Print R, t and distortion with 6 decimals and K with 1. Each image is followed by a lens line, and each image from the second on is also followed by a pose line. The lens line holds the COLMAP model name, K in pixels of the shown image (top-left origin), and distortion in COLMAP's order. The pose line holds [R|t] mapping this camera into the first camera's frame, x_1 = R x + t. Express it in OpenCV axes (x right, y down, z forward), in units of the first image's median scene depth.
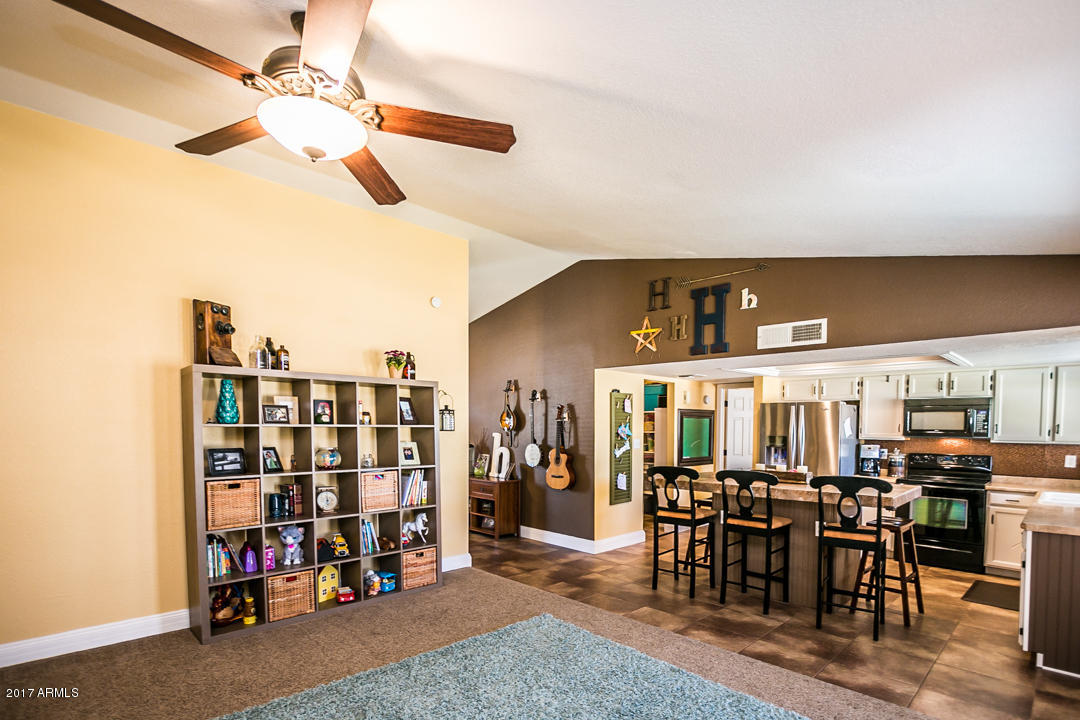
lens RADIAL K [[520.8, 0, 537.5], [0, 520.8, 446.2], [0, 0, 1]] dist [-0.012186, -0.000465]
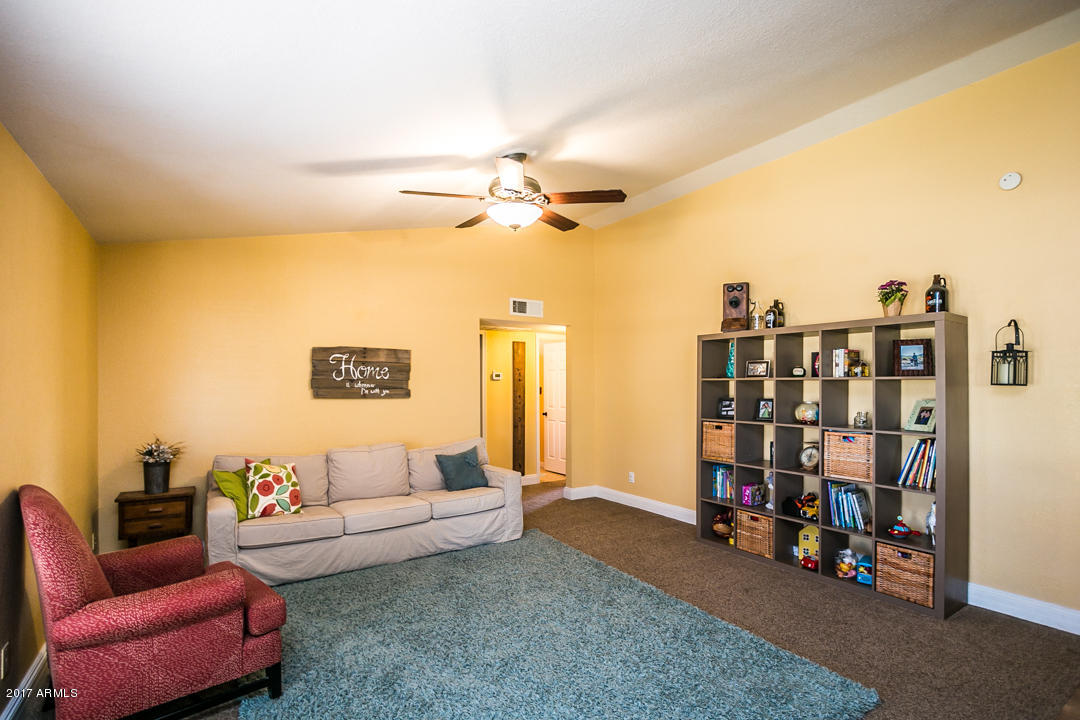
lens RADIAL K [[514.3, 0, 543.9], [0, 514.3, 380.7], [0, 0, 1]] dist [-0.010563, 0.000357]
pose [[-0.169761, -0.006537, -0.985464, 0.489670], [-0.035216, 0.999380, -0.000562, -0.014268], [0.984856, 0.034608, -0.169886, 0.536131]]
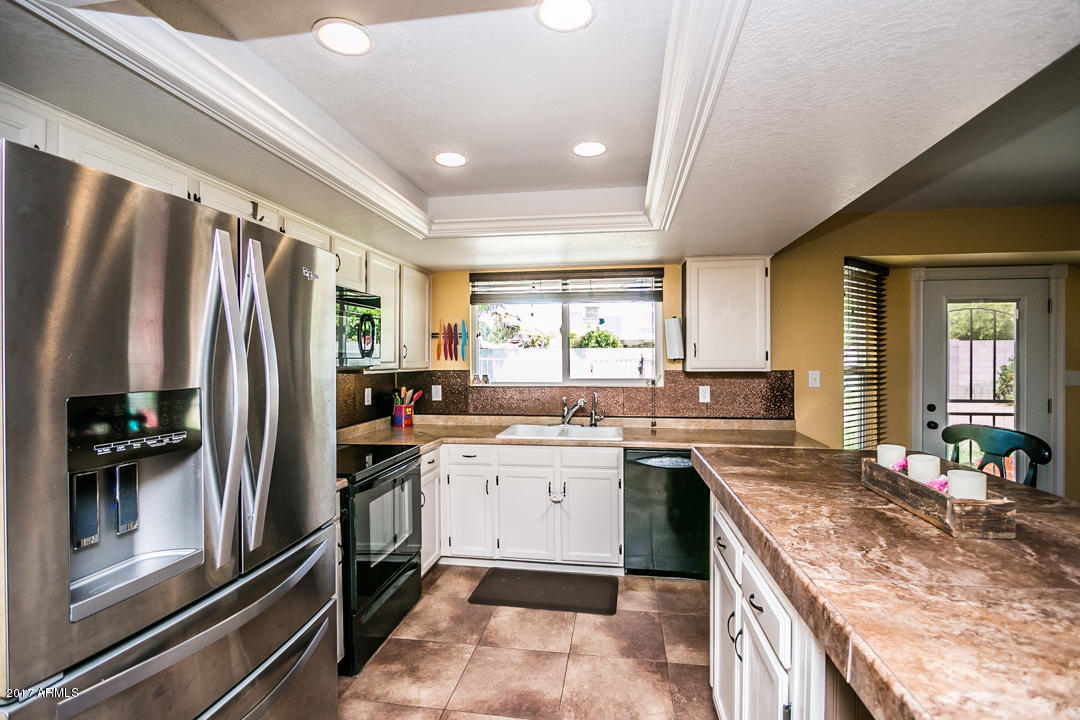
lens RADIAL K [[497.8, 0, 544.5], [0, 497.8, 358.0], [0, 0, 1]] dist [-0.018796, 0.001247]
pose [[-0.611509, -0.007830, 0.791199, 0.323318], [0.028851, 0.999065, 0.032186, -0.039630], [-0.790711, 0.042509, -0.610712, 1.212885]]
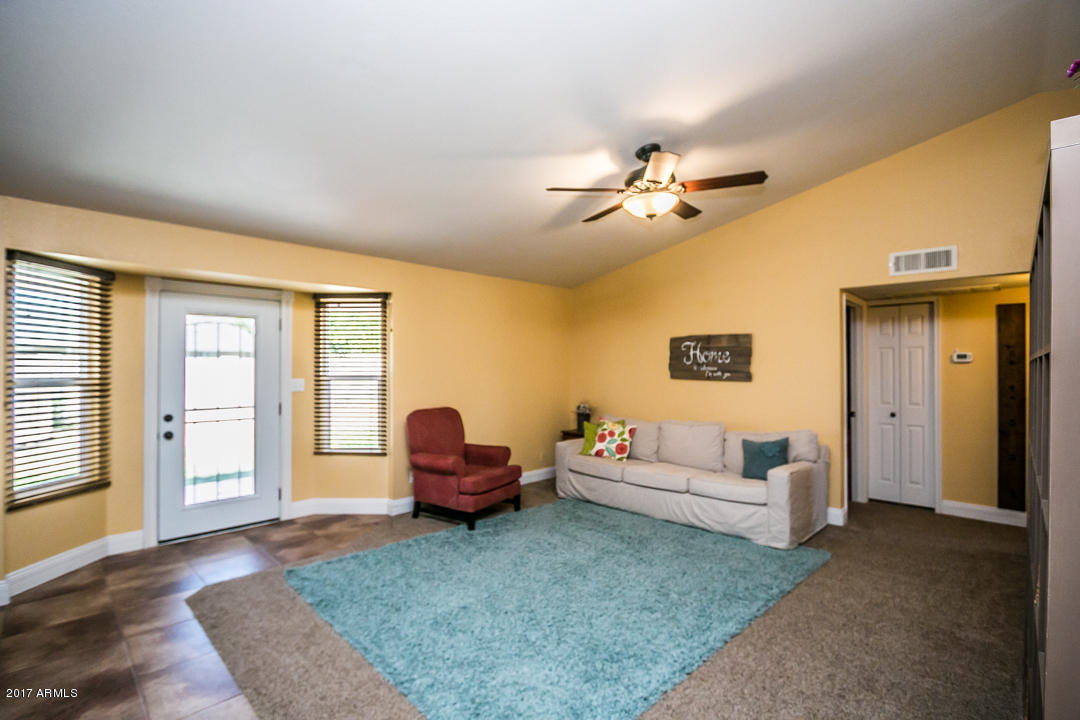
lens RADIAL K [[498.4, 0, 530.0], [0, 498.4, 363.1], [0, 0, 1]] dist [-0.017276, 0.000195]
pose [[-0.999529, -0.006156, -0.030056, 0.016226], [-0.007028, 0.999555, 0.029002, -0.032981], [0.029864, 0.029200, -0.999127, 1.060446]]
